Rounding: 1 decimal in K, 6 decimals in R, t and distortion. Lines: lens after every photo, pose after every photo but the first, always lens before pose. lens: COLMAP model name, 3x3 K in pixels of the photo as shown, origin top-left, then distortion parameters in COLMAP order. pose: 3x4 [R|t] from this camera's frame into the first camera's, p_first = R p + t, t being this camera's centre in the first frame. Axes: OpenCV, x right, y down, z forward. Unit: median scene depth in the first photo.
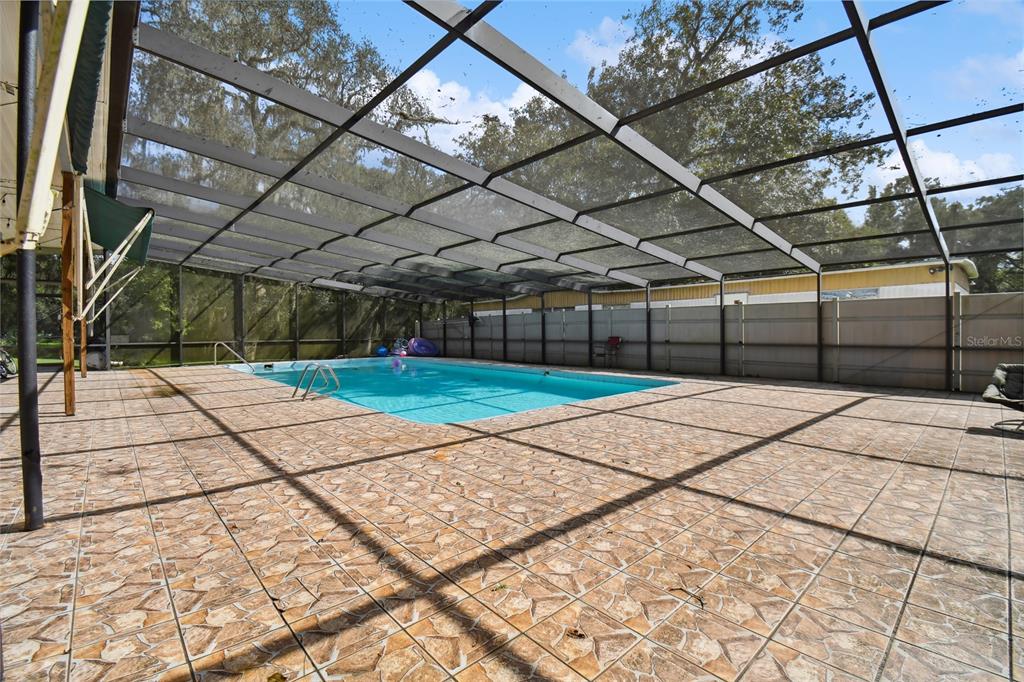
lens RADIAL K [[457.7, 0, 515.1], [0, 457.7, 338.6], [0, 0, 1]] dist [-0.015030, -0.006783]
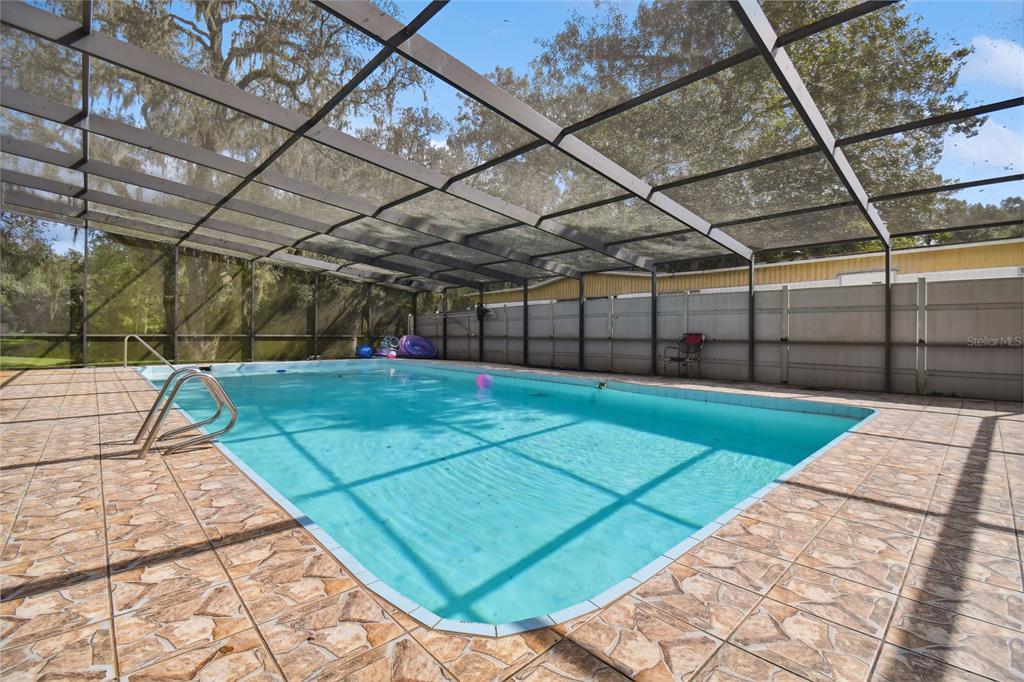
lens RADIAL K [[457.7, 0, 508.4], [0, 457.7, 337.5], [0, 0, 1]] dist [-0.015030, -0.006783]
pose [[0.999914, 0.012543, 0.003734, -0.057049], [-0.012502, 0.999865, -0.010618, 0.011116], [-0.003867, 0.010570, 0.999937, 0.252223]]
